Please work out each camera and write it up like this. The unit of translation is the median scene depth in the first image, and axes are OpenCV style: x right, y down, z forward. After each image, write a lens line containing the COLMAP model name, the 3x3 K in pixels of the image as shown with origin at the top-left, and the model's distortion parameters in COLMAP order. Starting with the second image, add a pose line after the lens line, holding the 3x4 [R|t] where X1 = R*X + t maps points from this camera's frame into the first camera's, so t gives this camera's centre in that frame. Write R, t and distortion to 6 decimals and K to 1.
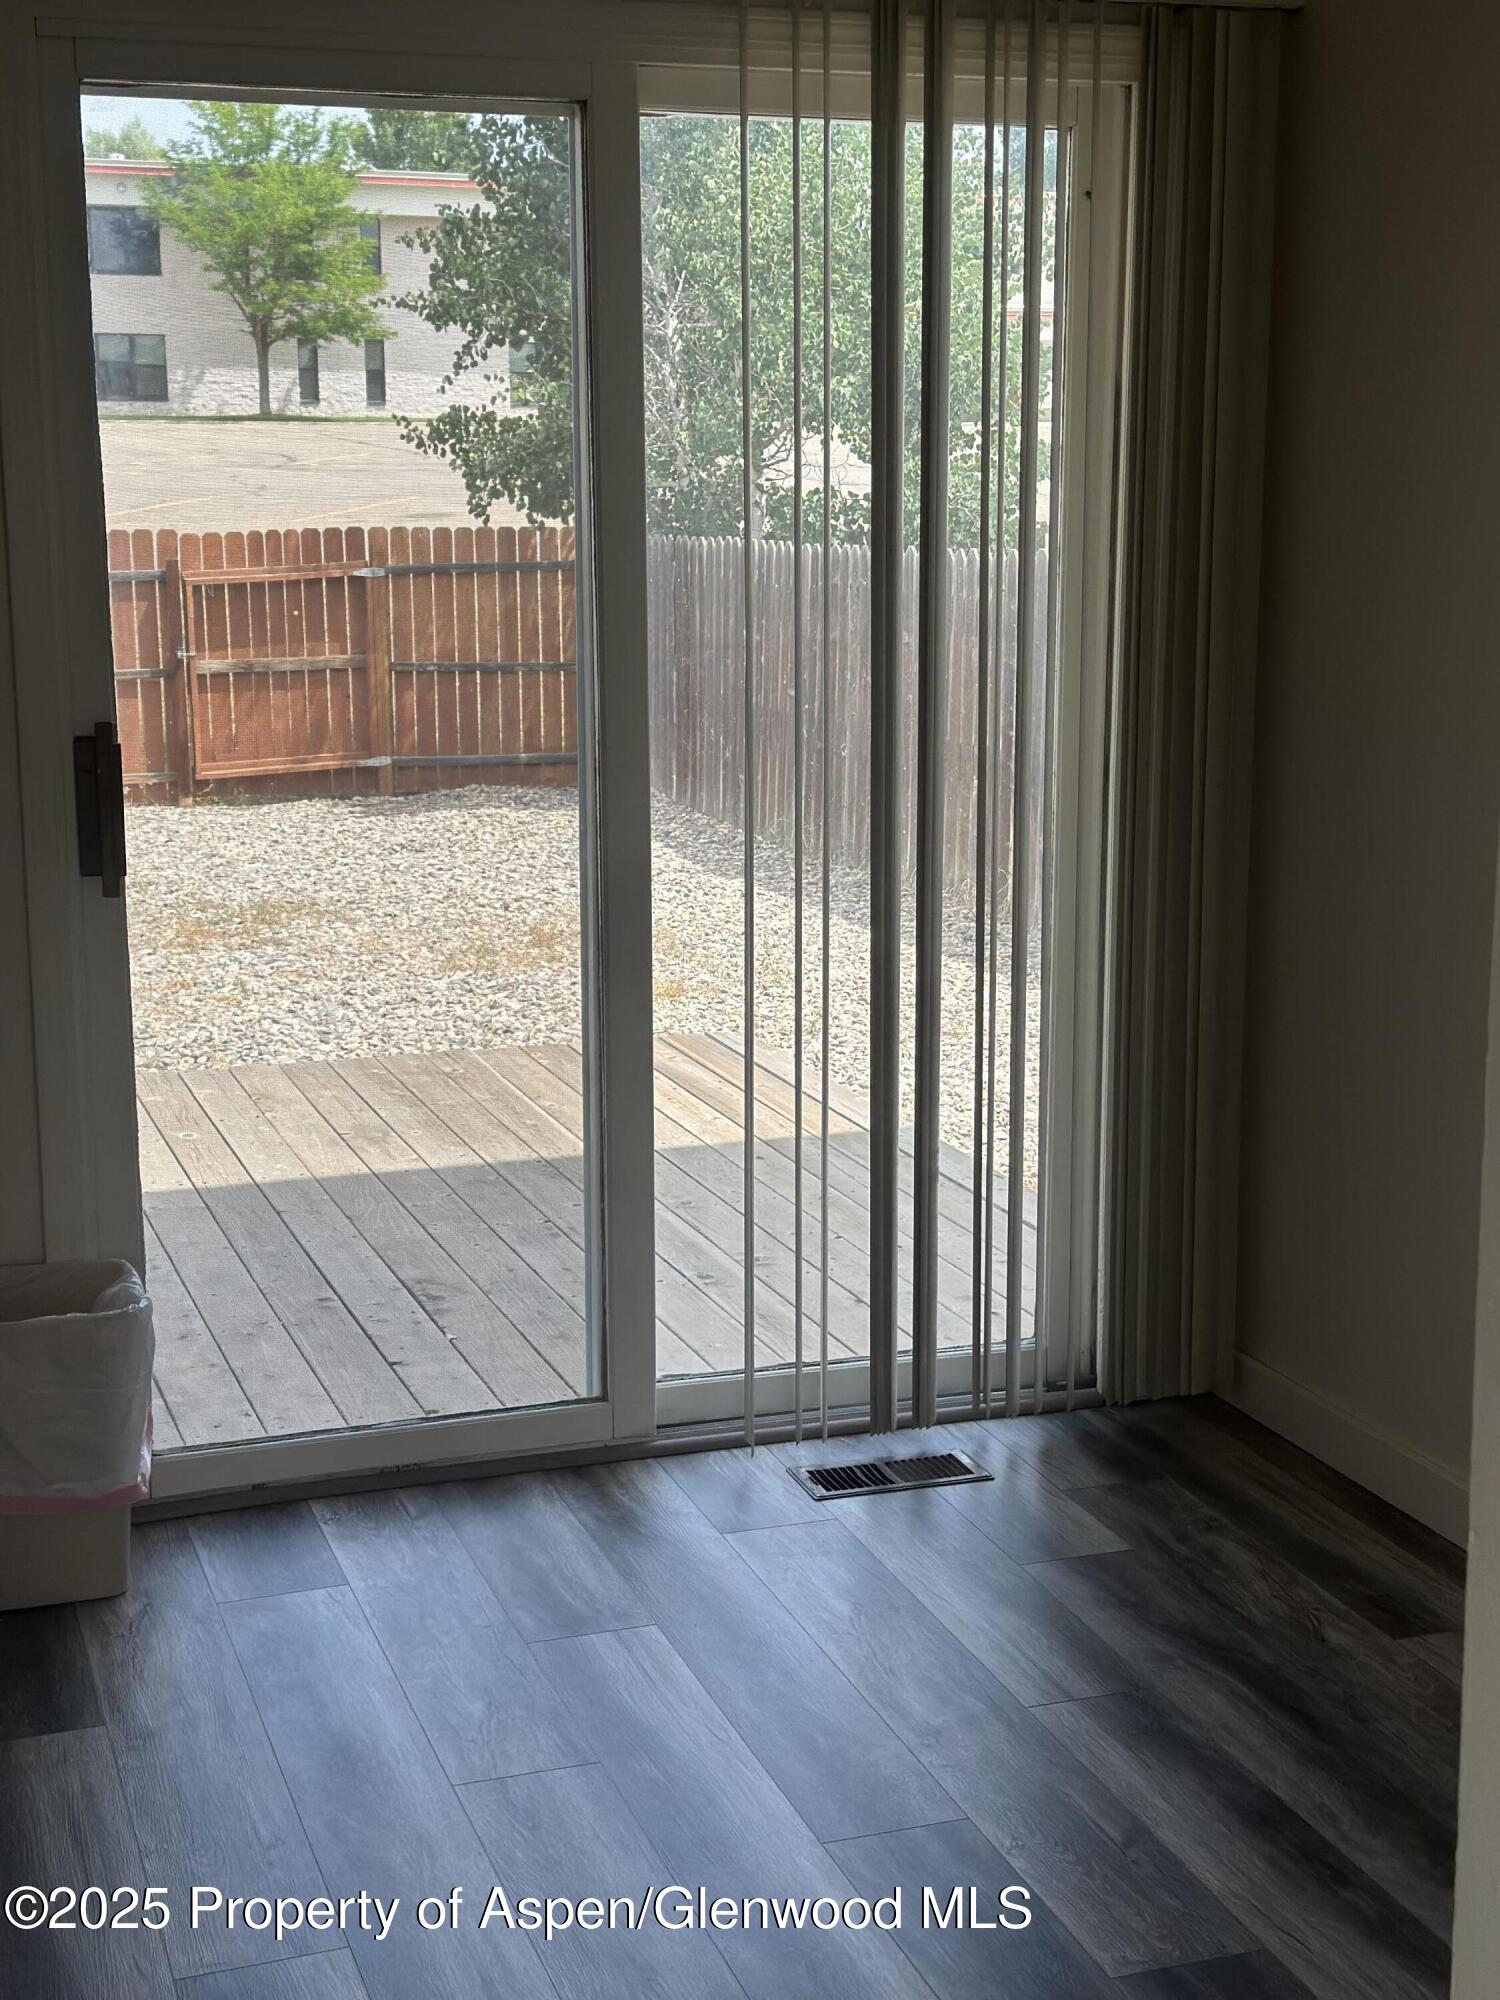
lens RADIAL K [[2800.3, 0, 775.8], [0, 2800.3, 998.3], [0, 0, 1]] dist [0.205942, -0.361195]
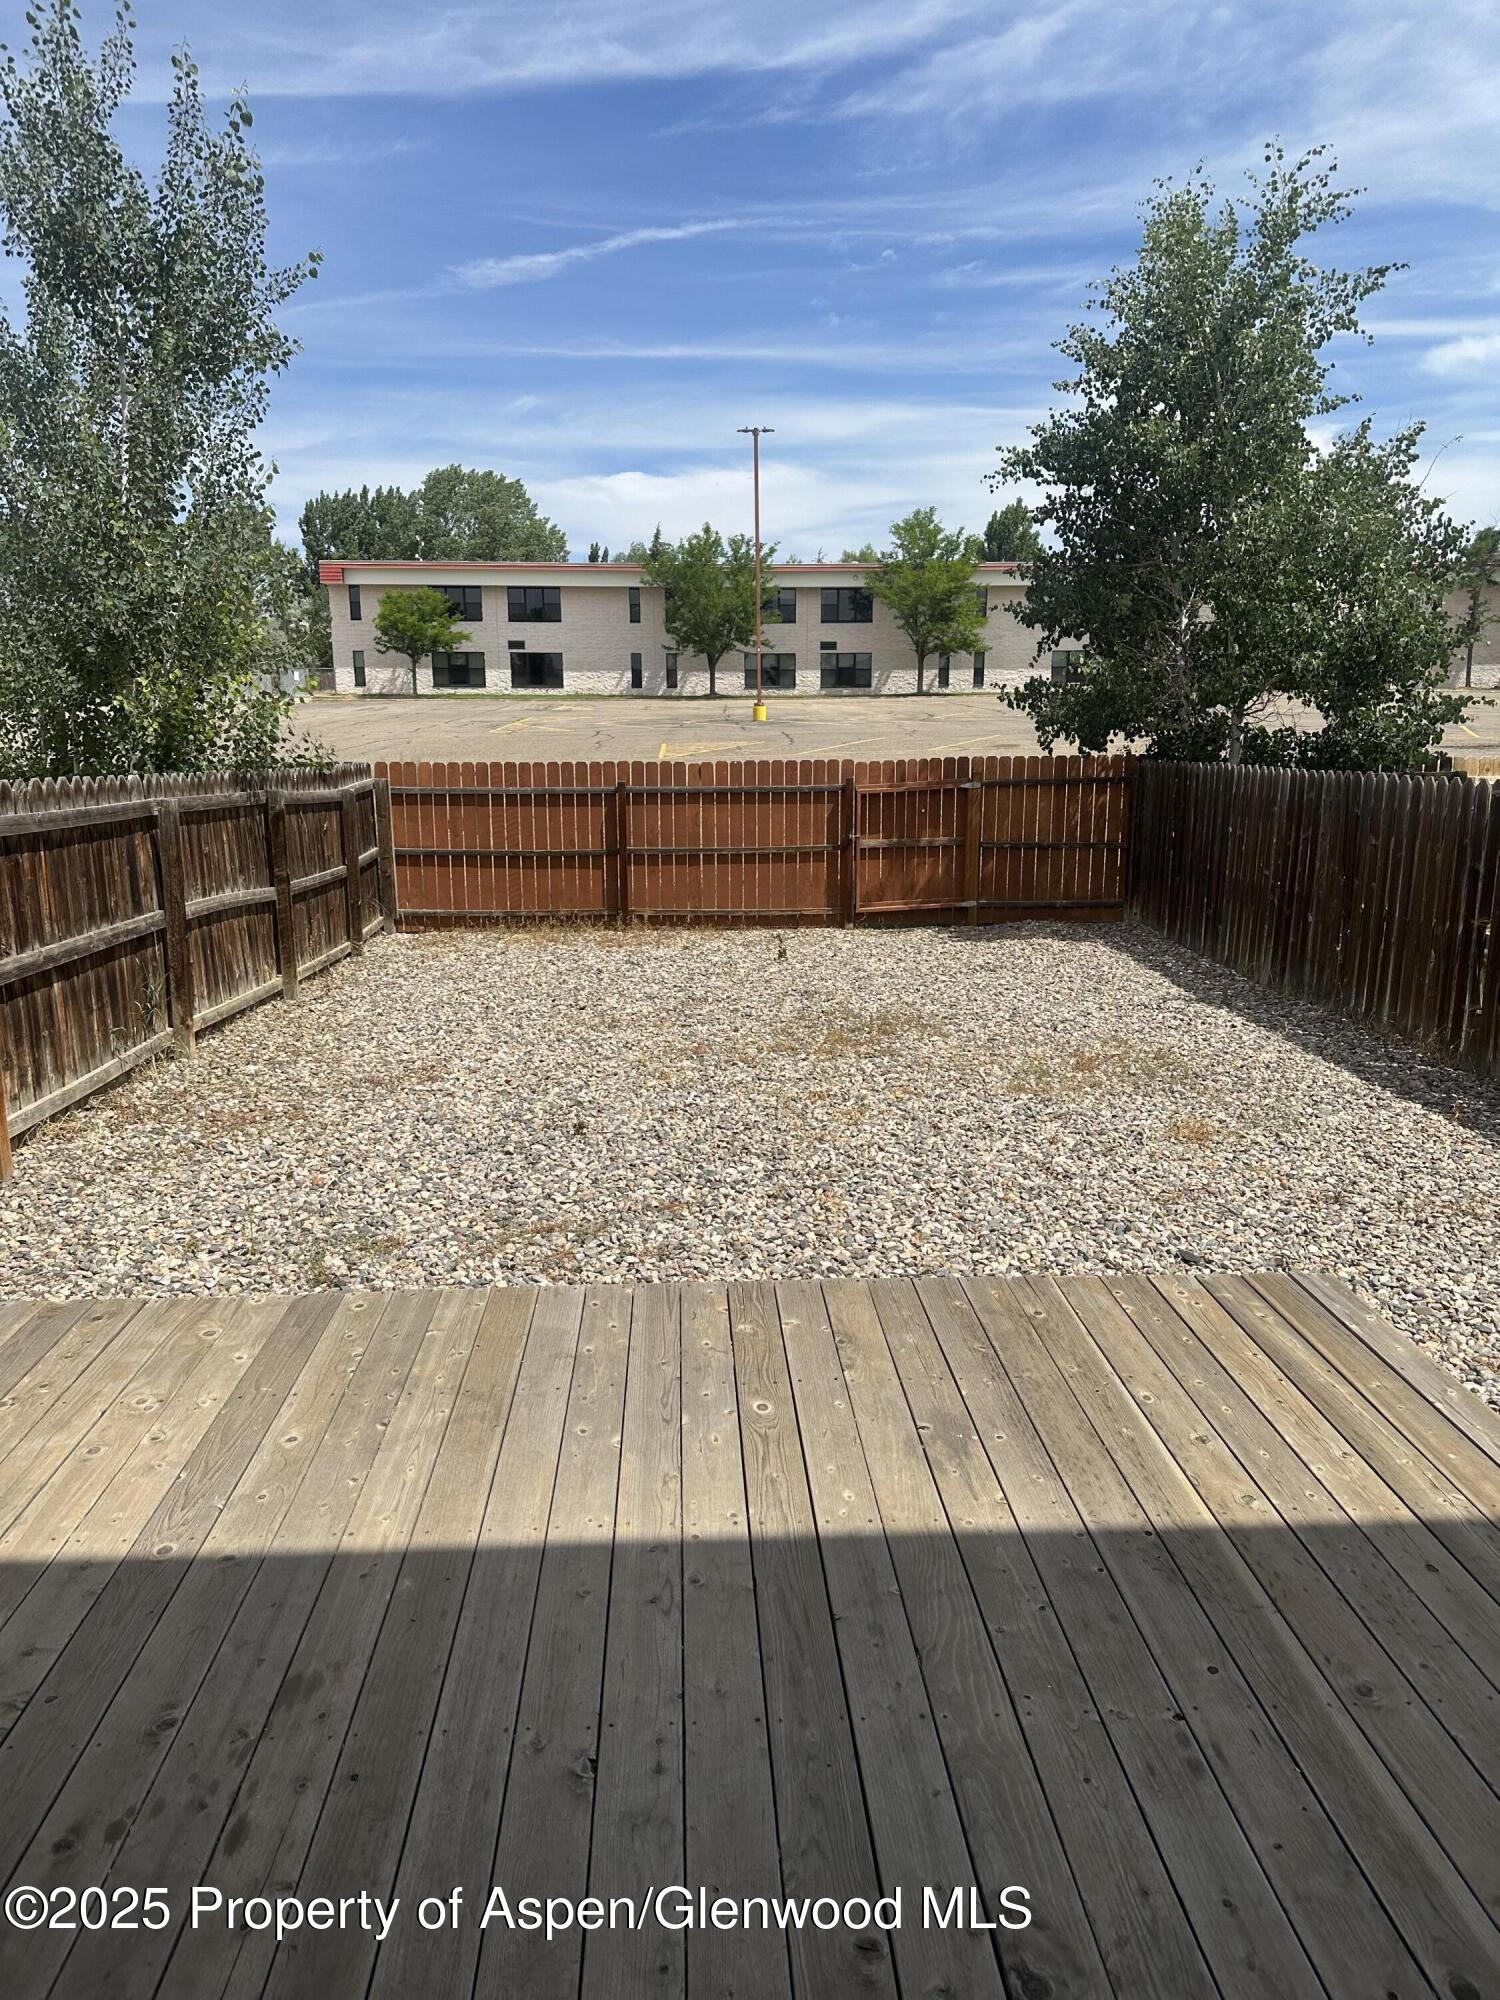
lens RADIAL K [[1398.4, 0, 750.0], [0, 1398.4, 1000.0], [0, 0, 1]] dist [0.158224, -0.226335]
pose [[0.957422, 0.057108, -0.282988, -0.032744], [-0.054243, 0.998366, 0.017958, -0.038450], [0.283551, -0.001843, 0.958955, 0.210410]]
